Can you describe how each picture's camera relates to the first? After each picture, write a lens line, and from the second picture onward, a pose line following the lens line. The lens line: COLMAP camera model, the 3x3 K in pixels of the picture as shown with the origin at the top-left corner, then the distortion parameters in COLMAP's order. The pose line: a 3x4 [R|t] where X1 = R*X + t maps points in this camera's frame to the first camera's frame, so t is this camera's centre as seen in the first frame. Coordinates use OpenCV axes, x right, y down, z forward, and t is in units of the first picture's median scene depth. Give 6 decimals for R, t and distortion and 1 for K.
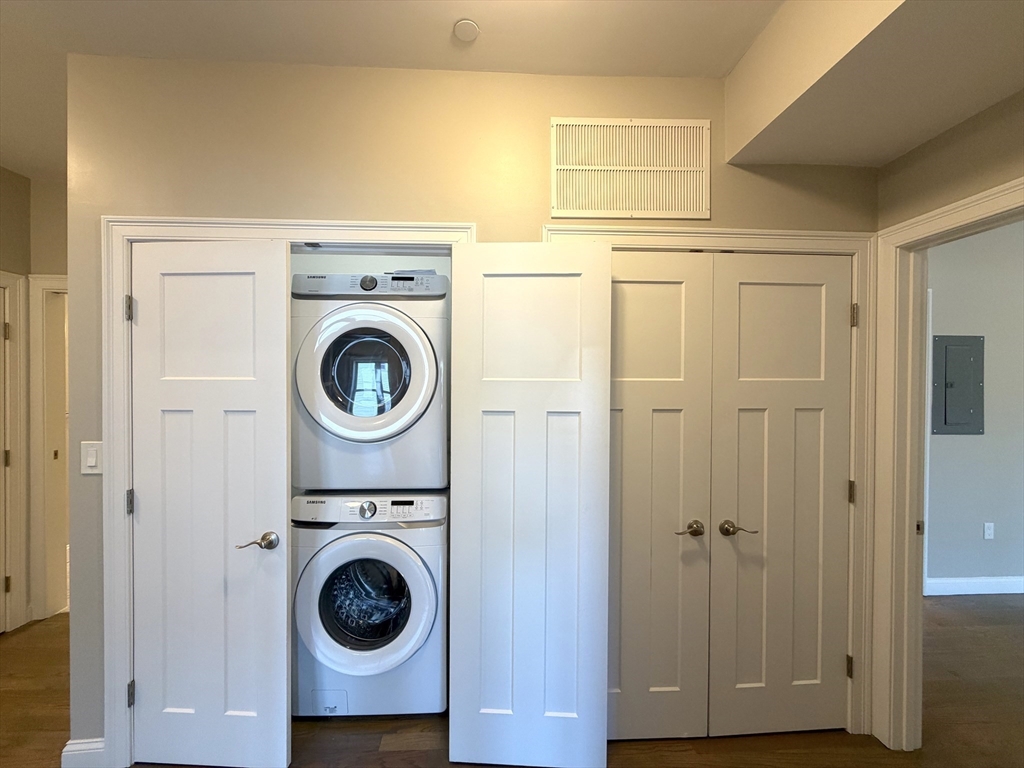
lens RADIAL K [[414.6, 0, 513.5], [0, 414.6, 378.0], [0, 0, 1]] dist [0.007435, -0.000079]
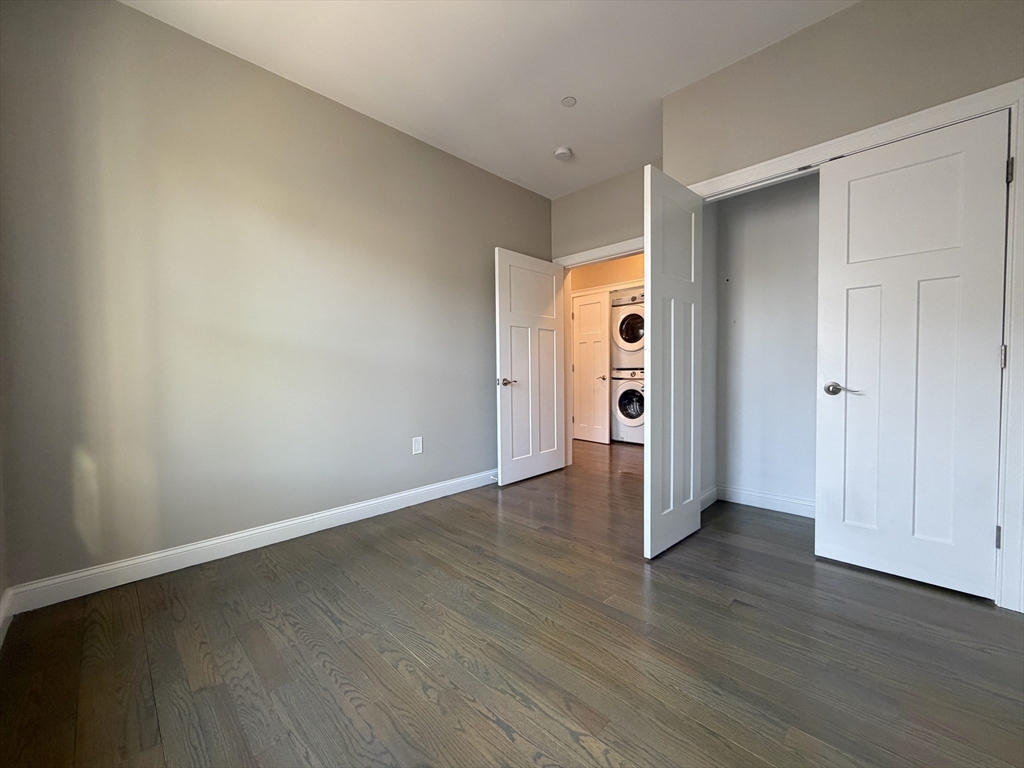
lens RADIAL K [[414.6, 0, 510.5], [0, 414.6, 387.0], [0, 0, 1]] dist [0.007435, -0.000079]
pose [[0.678399, 0.027714, -0.734171, 1.279052], [0.005743, 0.999058, 0.043020, 0.277004], [0.734671, -0.033401, 0.677601, -1.724699]]
